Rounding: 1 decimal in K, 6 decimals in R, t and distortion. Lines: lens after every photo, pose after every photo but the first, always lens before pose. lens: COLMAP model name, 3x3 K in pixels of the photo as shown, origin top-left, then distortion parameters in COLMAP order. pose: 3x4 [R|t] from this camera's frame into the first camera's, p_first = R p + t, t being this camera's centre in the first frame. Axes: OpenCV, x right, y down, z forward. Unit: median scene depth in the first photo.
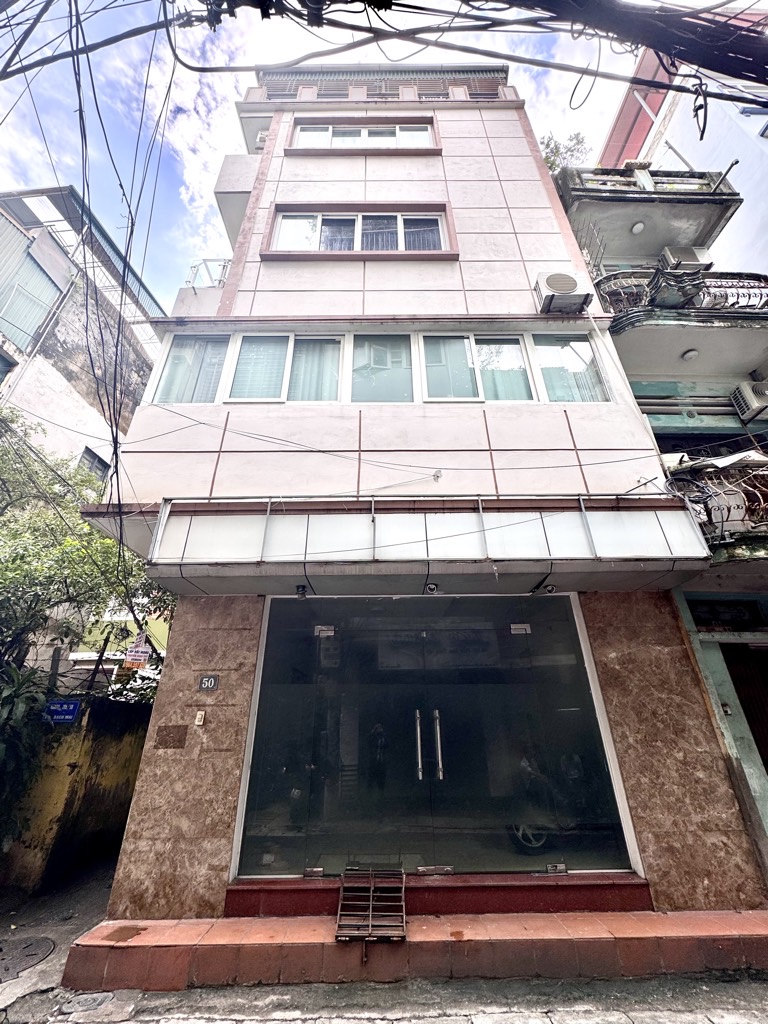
lens RADIAL K [[403.9, 0, 383.1], [0, 403.9, 512.2], [0, 0, 1]] dist [-0.001786, 0.000041]
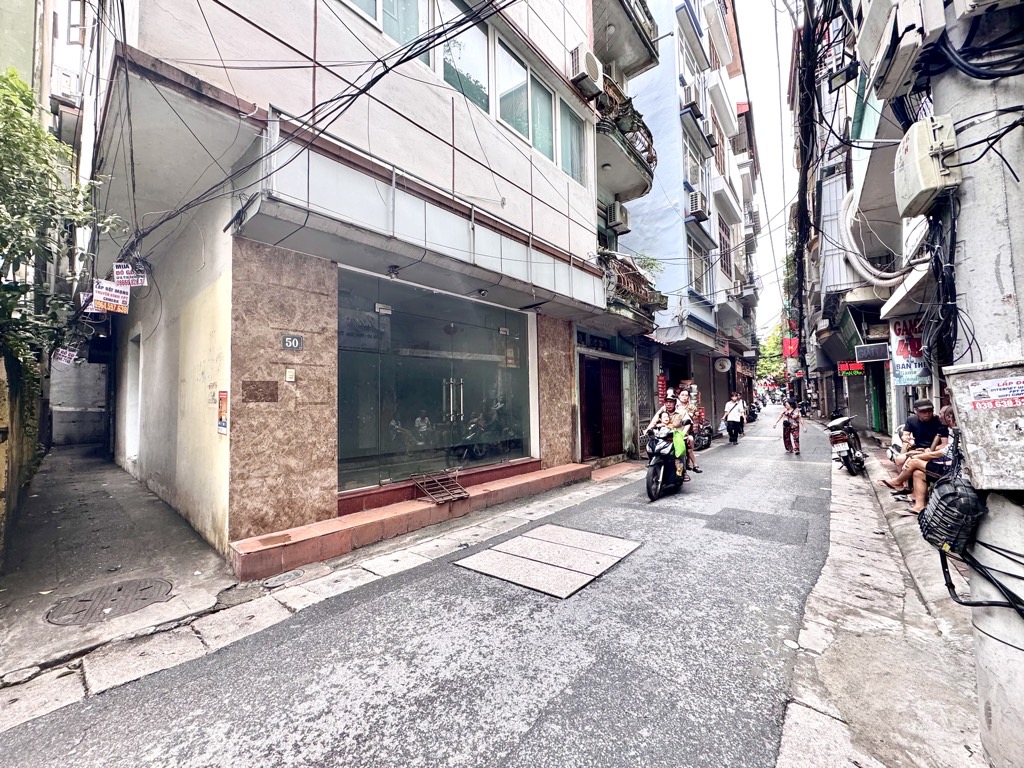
lens RADIAL K [[403.9, 0, 512.6], [0, 403.9, 385.1], [0, 0, 1]] dist [-0.001786, 0.000041]
pose [[0.654838, 0.030740, 0.755144, -0.846948], [-0.340571, 0.903976, 0.258534, 0.093107], [-0.674684, -0.426478, 0.602427, 0.030545]]
